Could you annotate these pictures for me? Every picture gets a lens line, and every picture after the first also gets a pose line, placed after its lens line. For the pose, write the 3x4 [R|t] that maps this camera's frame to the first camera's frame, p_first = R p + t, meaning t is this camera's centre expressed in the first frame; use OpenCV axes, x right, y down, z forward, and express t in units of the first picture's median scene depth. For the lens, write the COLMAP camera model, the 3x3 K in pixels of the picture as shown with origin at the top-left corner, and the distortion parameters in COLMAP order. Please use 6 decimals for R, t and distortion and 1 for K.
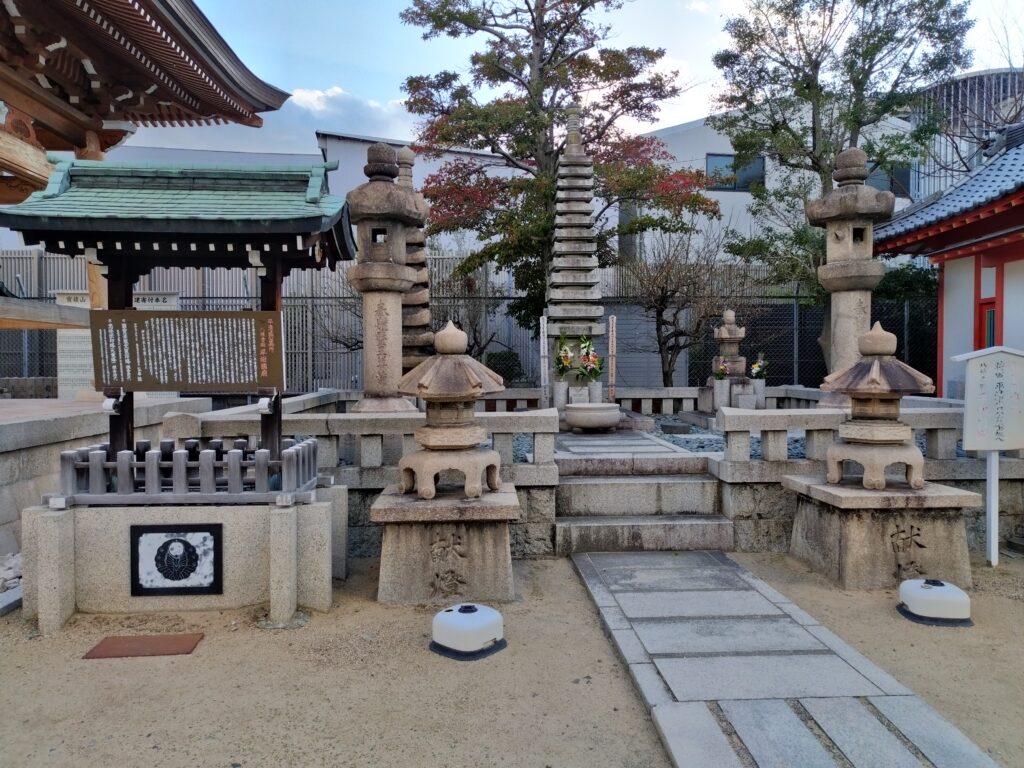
lens RADIAL K [[793.4, 0, 512.0], [0, 793.4, 384.0], [0, 0, 1]] dist [0.031617, -0.011978]
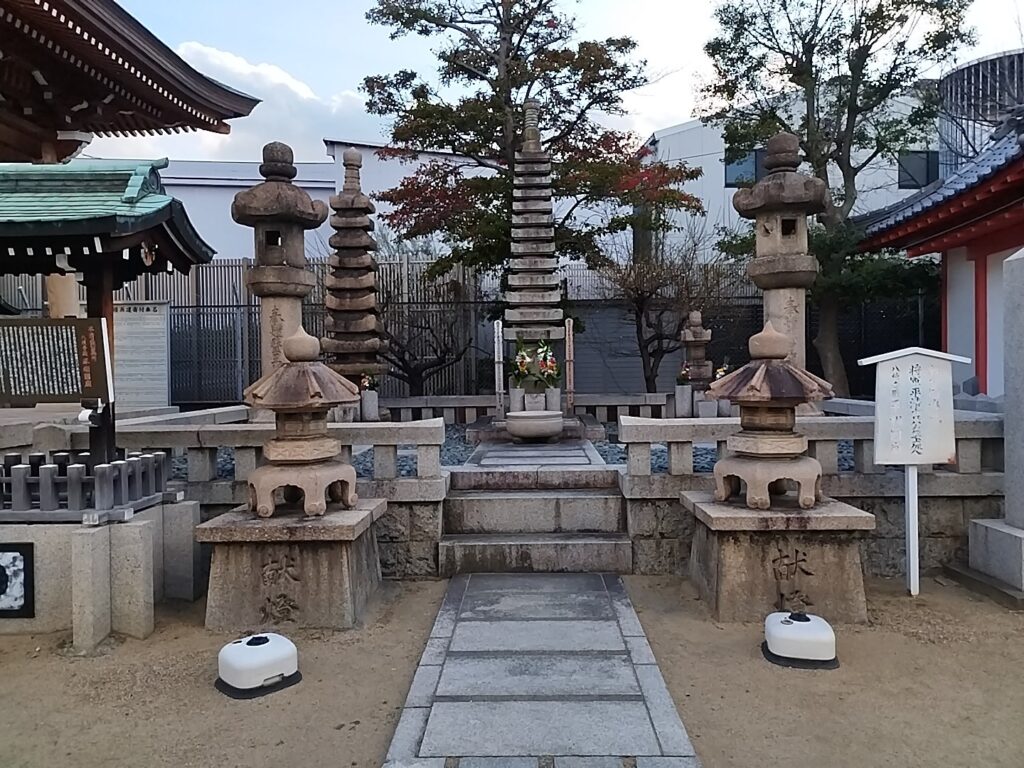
lens RADIAL K [[795.2, 0, 512.0], [0, 795.2, 384.0], [0, 0, 1]] dist [0.028773, -0.010020]
pose [[0.996587, -0.006665, -0.082280, 0.218579], [0.006109, 0.999957, -0.007009, -0.002752], [0.082323, 0.006483, 0.996585, 0.073872]]
